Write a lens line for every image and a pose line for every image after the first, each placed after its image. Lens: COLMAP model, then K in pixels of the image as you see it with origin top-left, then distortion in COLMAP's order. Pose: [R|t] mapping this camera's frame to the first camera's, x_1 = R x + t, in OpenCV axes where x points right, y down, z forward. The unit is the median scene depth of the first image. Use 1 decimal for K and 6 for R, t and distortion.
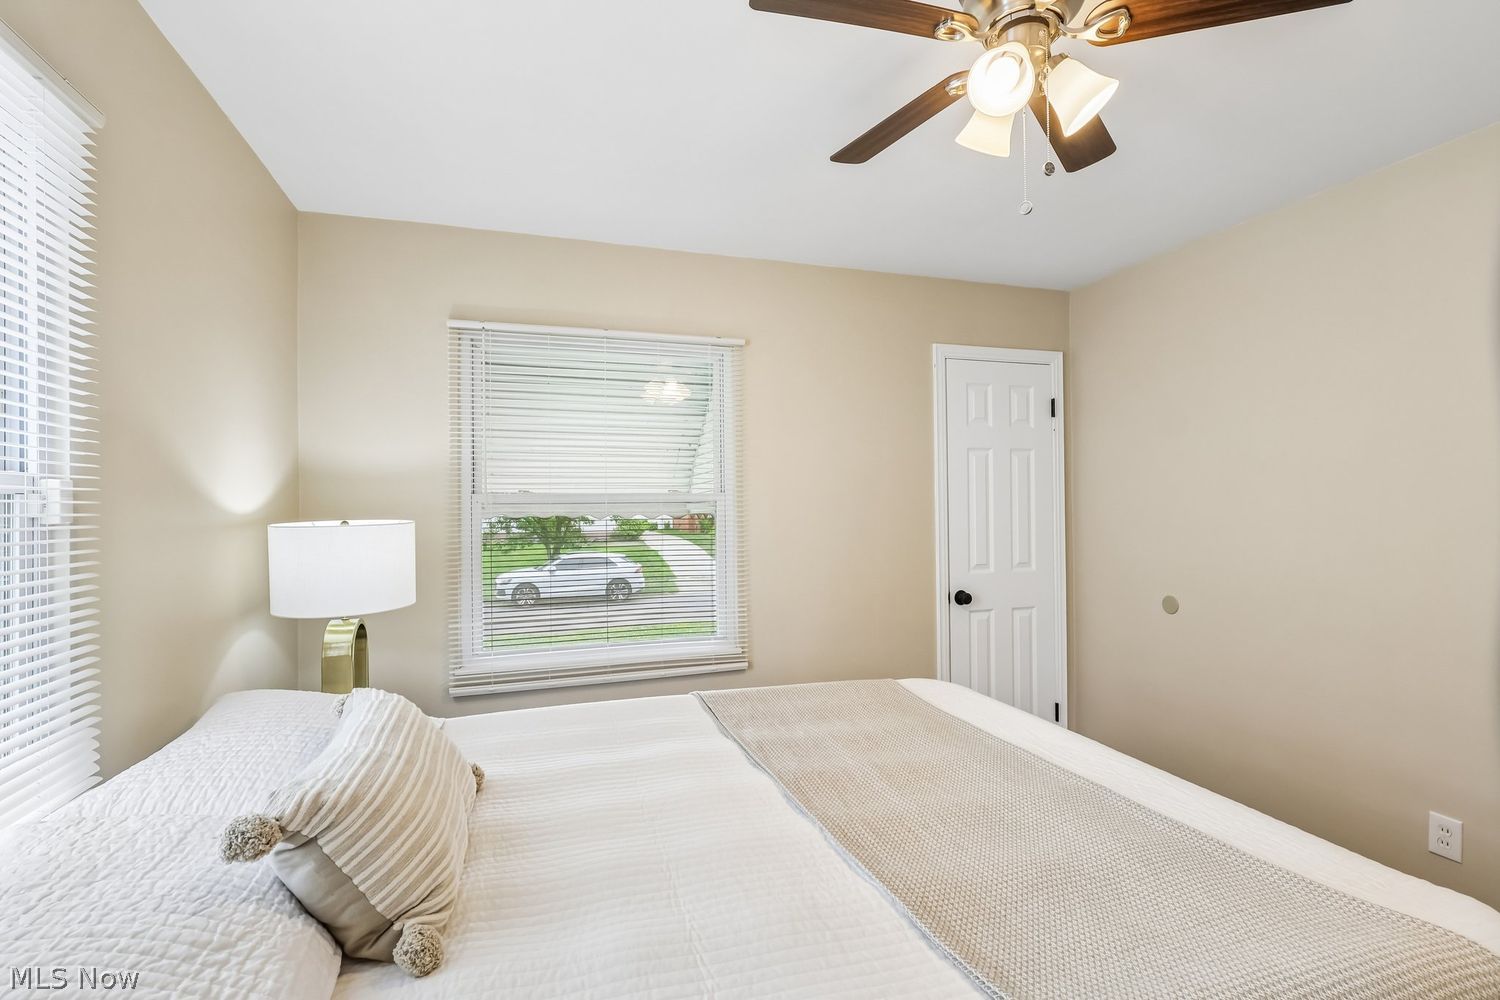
lens RADIAL K [[701.5, 0, 753.0], [0, 701.5, 504.3], [0, 0, 1]] dist [-0.001185, 0.002295]
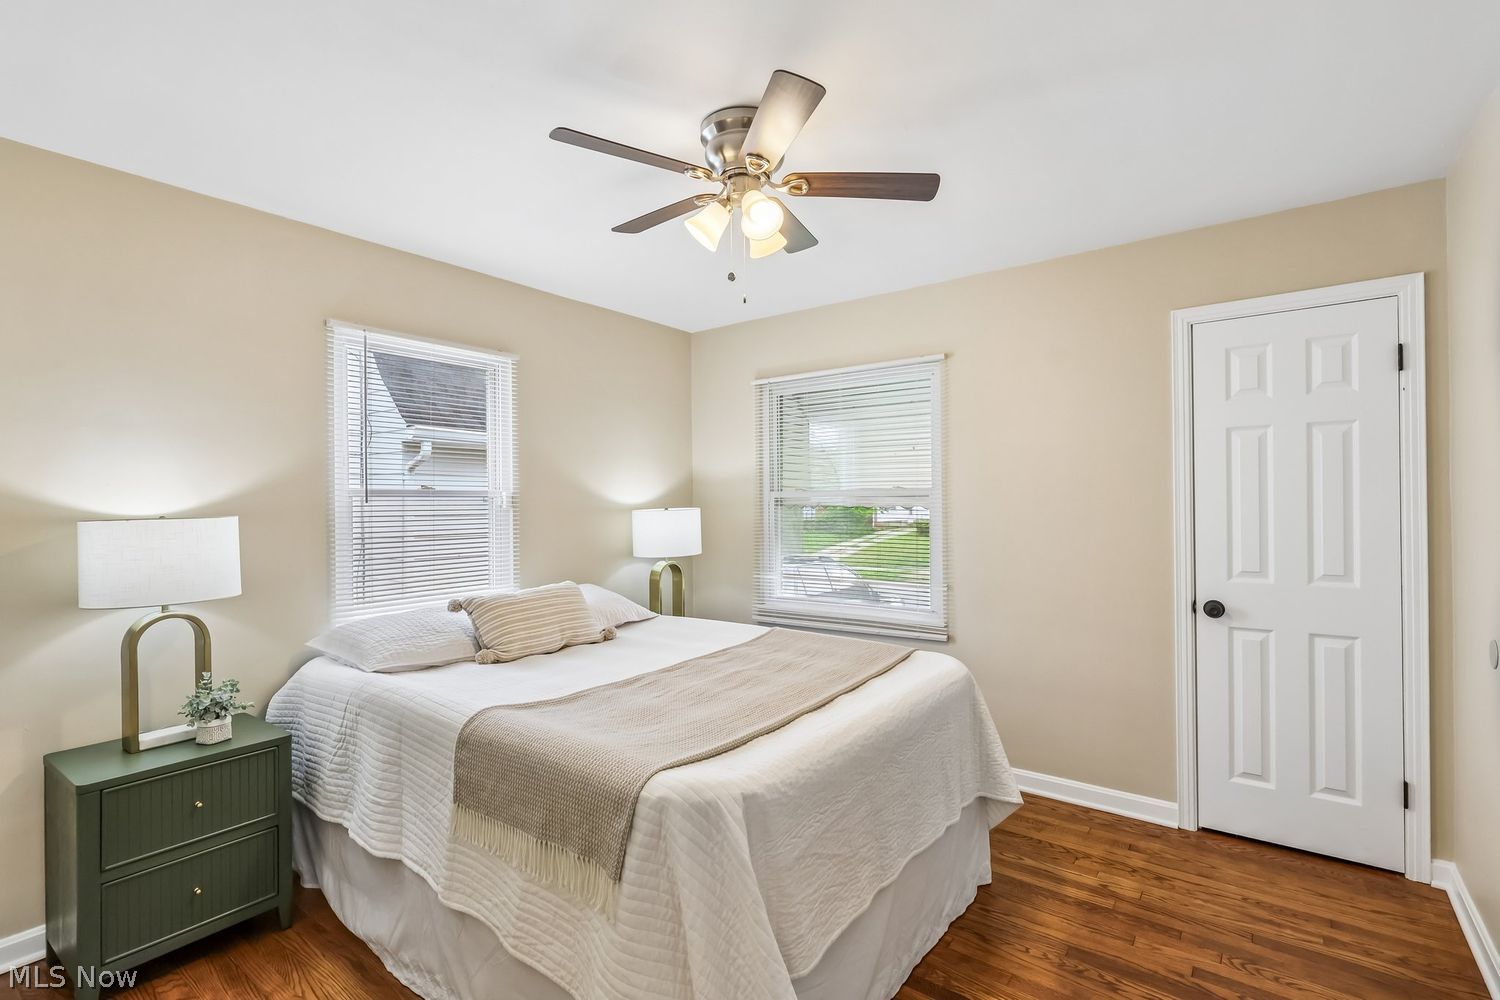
lens RADIAL K [[701.5, 0, 737.8], [0, 701.5, 504.1], [0, 0, 1]] dist [-0.001185, 0.002295]
pose [[0.561946, 0.005297, -0.827157, 0.697163], [0.006251, 0.999924, 0.010650, -0.003792], [0.827150, -0.011156, 0.561870, 0.071839]]
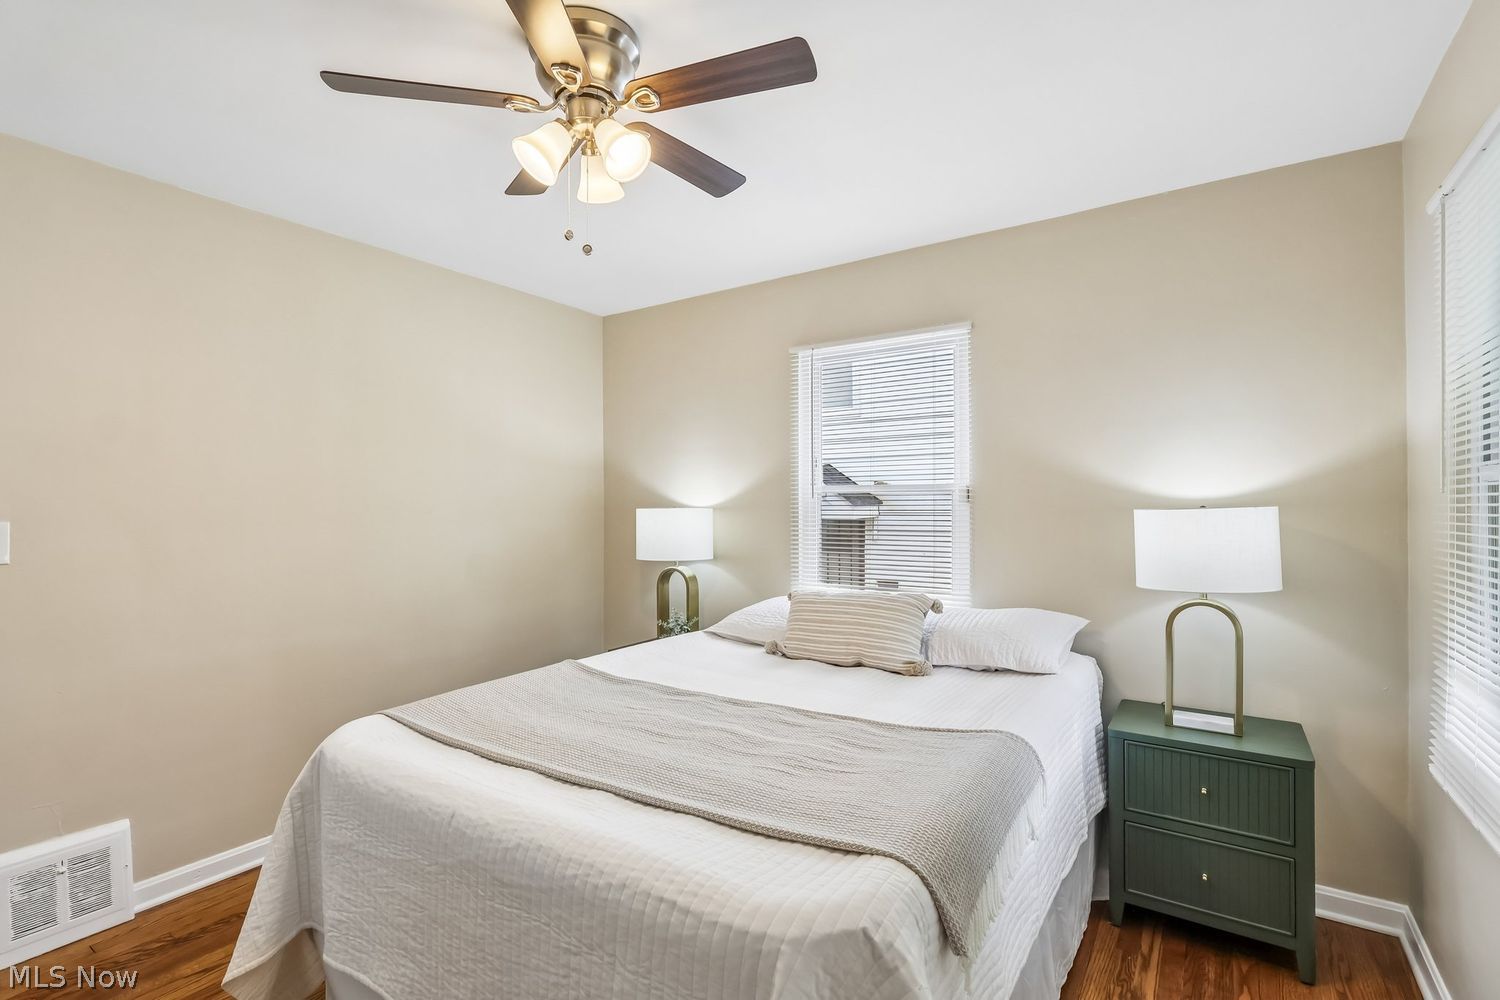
lens RADIAL K [[701.5, 0, 751.9], [0, 701.5, 498.5], [0, 0, 1]] dist [-0.001185, 0.002295]
pose [[-0.799658, 0.009288, -0.600384, 0.374694], [0.016589, 0.999840, -0.006627, 0.007640], [0.600226, -0.015259, -0.799685, 0.977331]]
